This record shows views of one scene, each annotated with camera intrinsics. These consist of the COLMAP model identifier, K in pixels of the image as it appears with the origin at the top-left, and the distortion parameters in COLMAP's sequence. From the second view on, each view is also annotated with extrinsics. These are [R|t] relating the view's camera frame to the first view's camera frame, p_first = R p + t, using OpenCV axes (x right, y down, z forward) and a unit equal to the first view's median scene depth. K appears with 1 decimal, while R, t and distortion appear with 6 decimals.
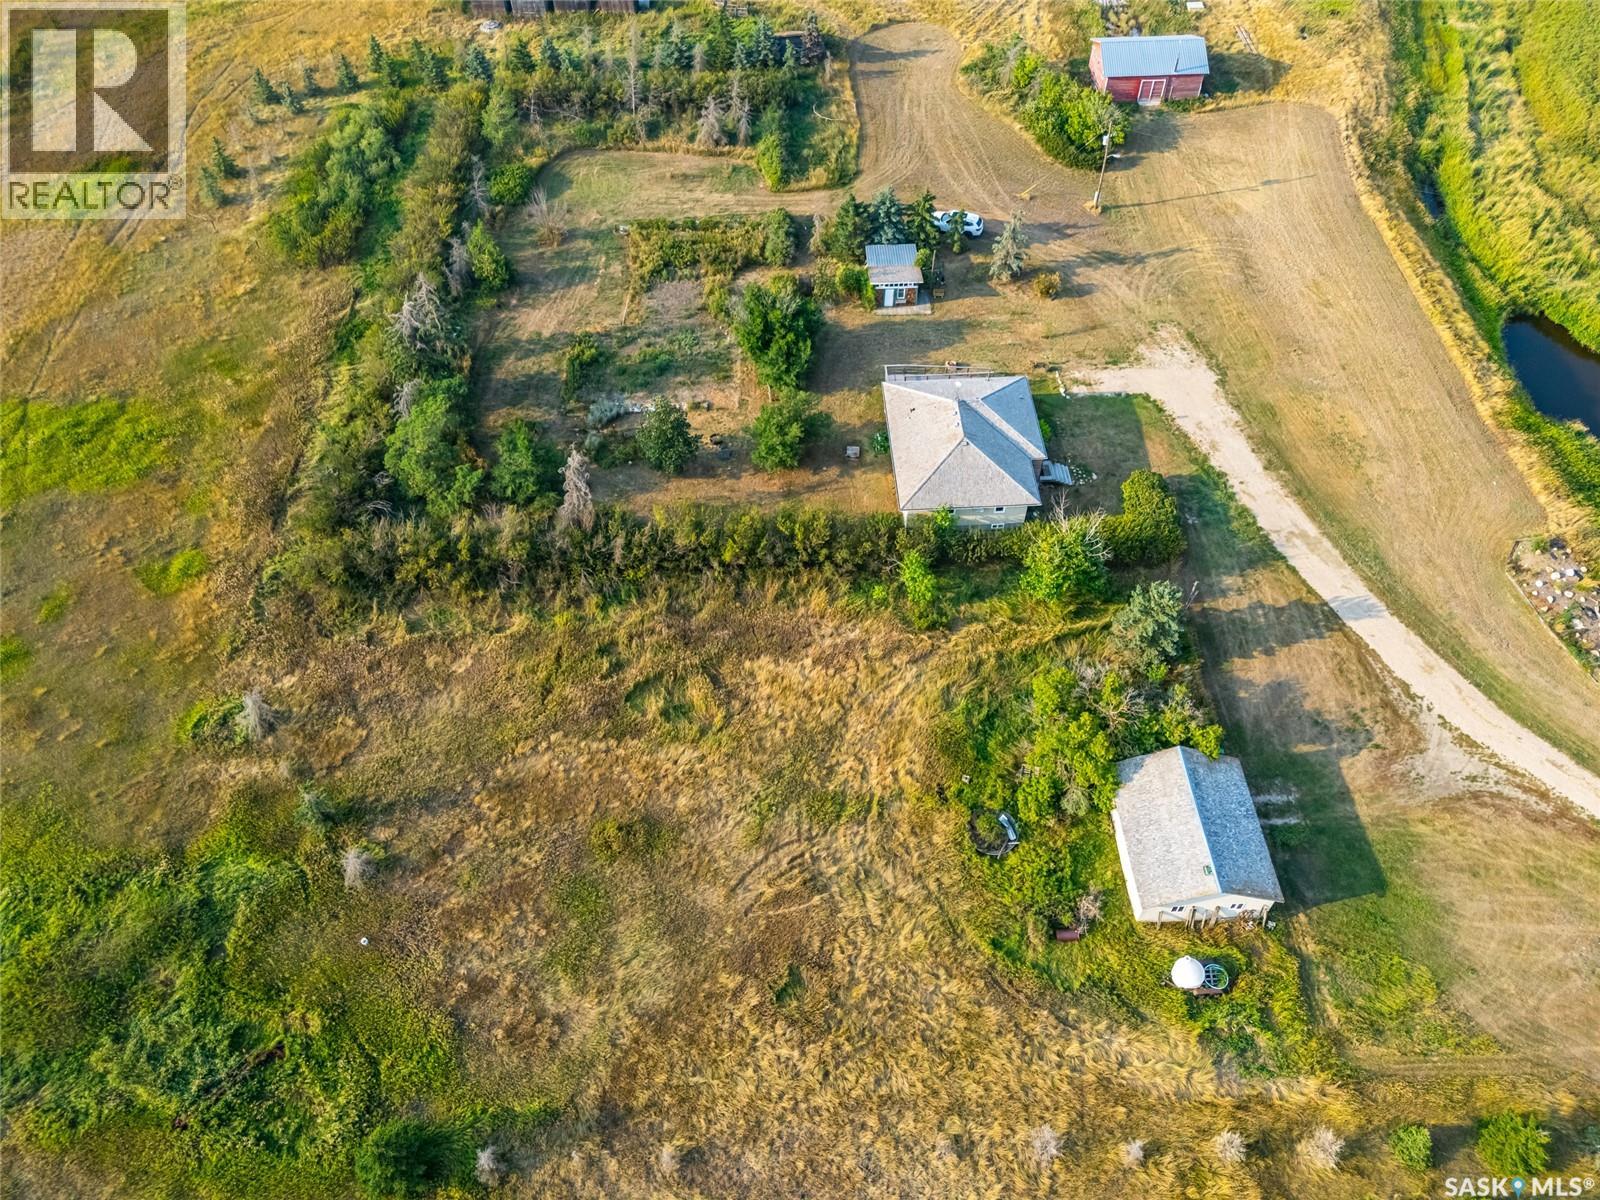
lens RADIAL K [[1187.4, 0, 810.1], [0, 1187.4, 605.0], [0, 0, 1]] dist [0.069742, -0.055346]
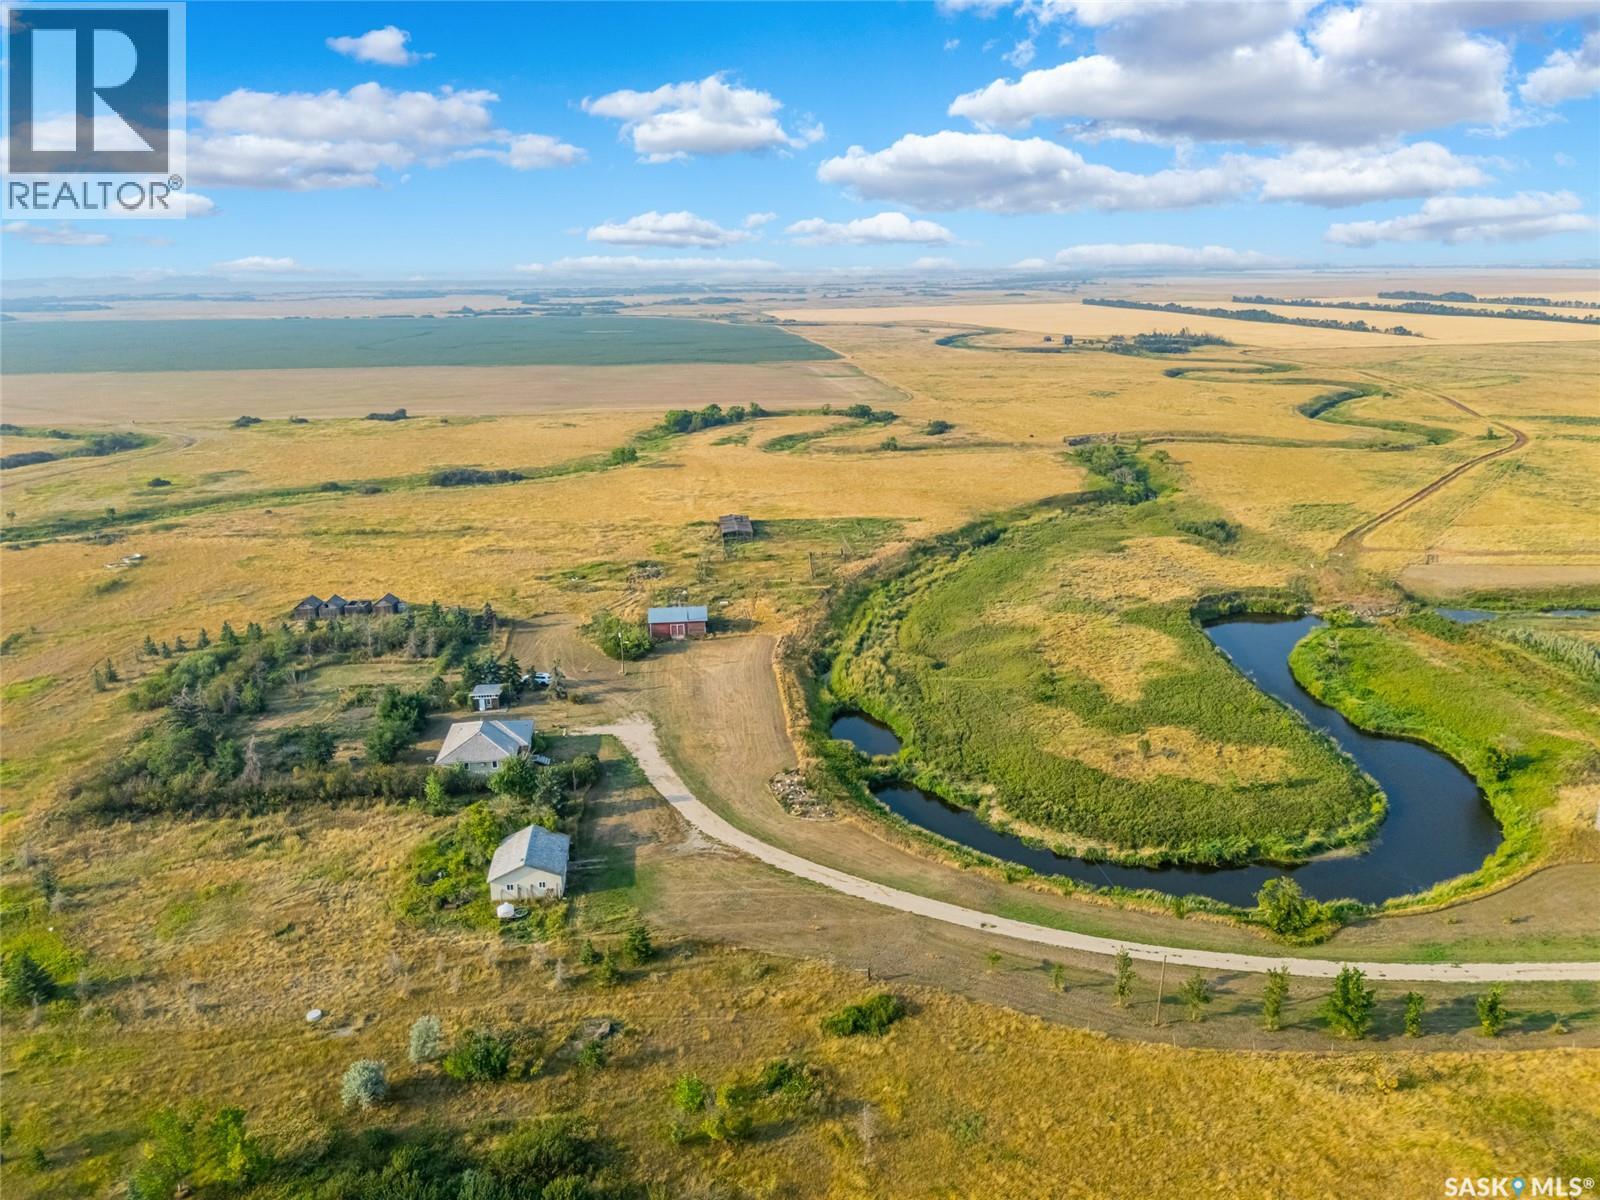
lens RADIAL K [[1187.4, 0, 810.1], [0, 1187.4, 605.0], [0, 0, 1]] dist [0.069742, -0.055346]
pose [[0.997802, -0.028629, 0.059757, 0.517190], [0.057866, 0.815846, -0.575366, 0.765352], [-0.032281, 0.577560, 0.815710, -0.617086]]
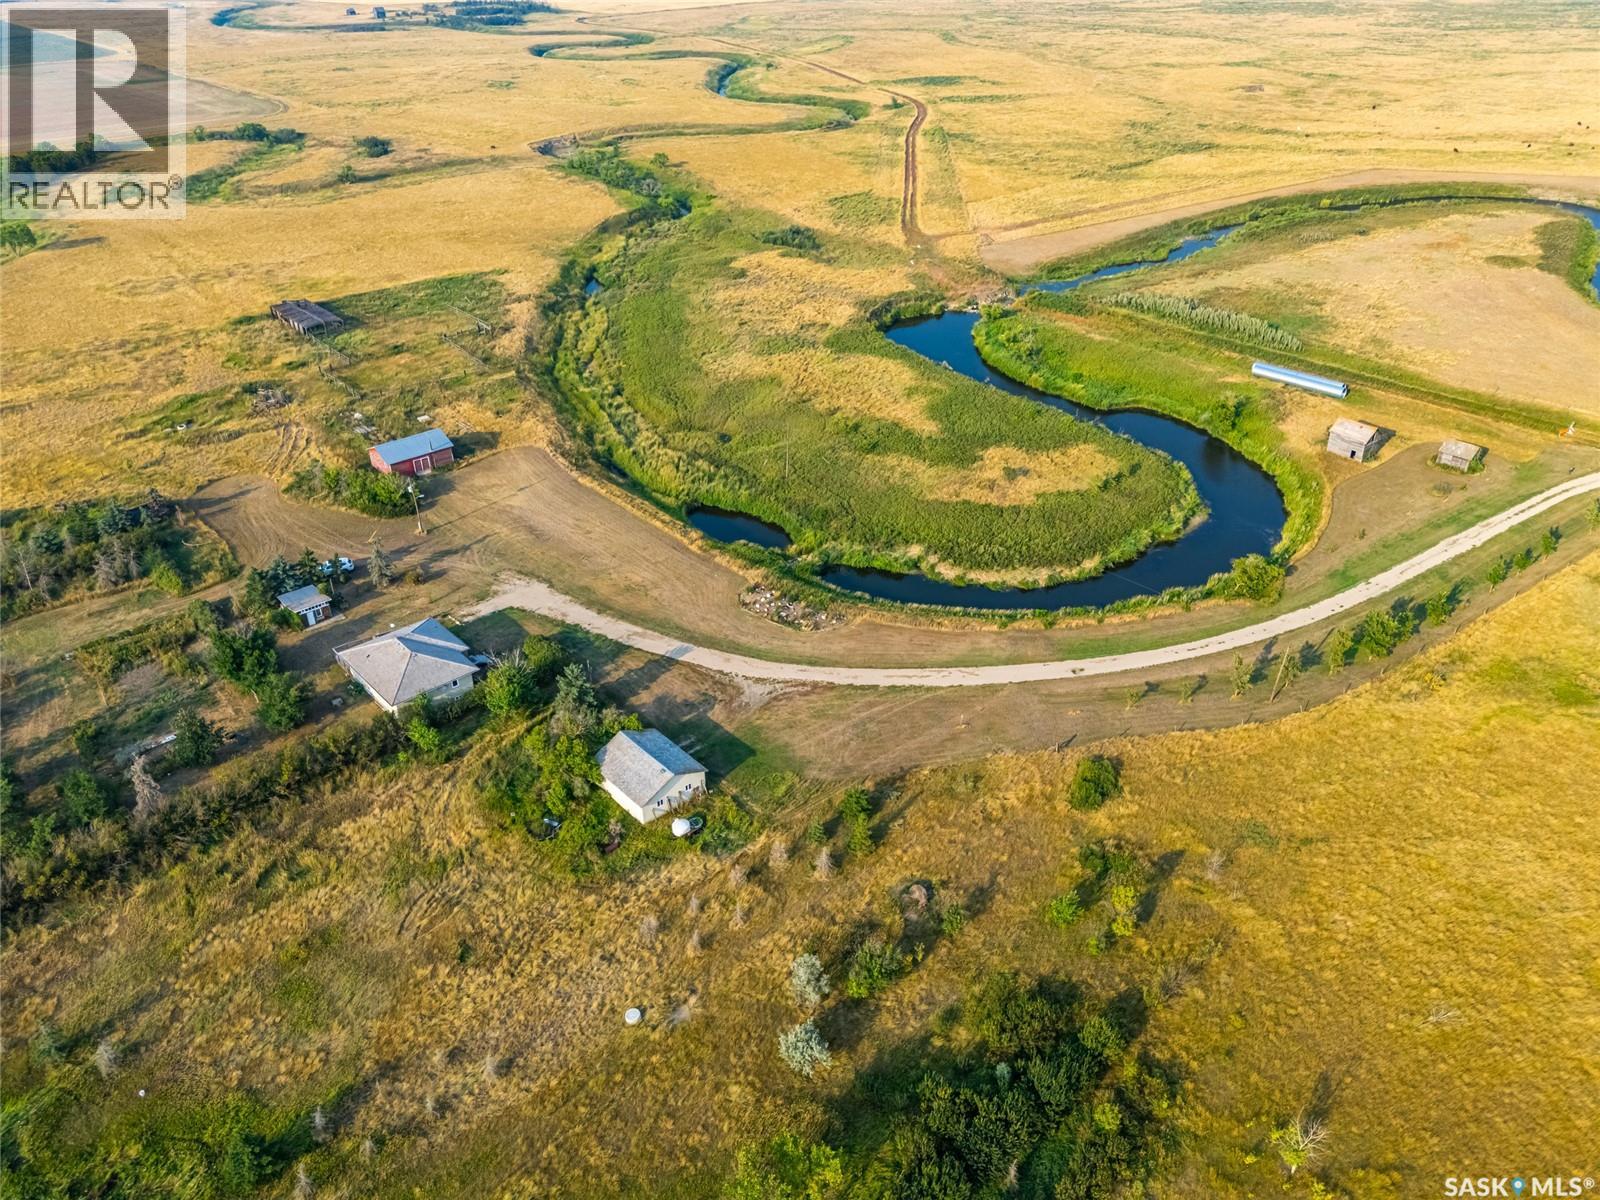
lens RADIAL K [[1187.4, 0, 810.1], [0, 1187.4, 605.0], [0, 0, 1]] dist [0.069742, -0.055346]
pose [[0.781461, -0.333954, 0.527061, -0.247002], [0.497824, 0.842941, -0.204012, 0.357049], [-0.376151, 0.421811, 0.824976, -0.451459]]
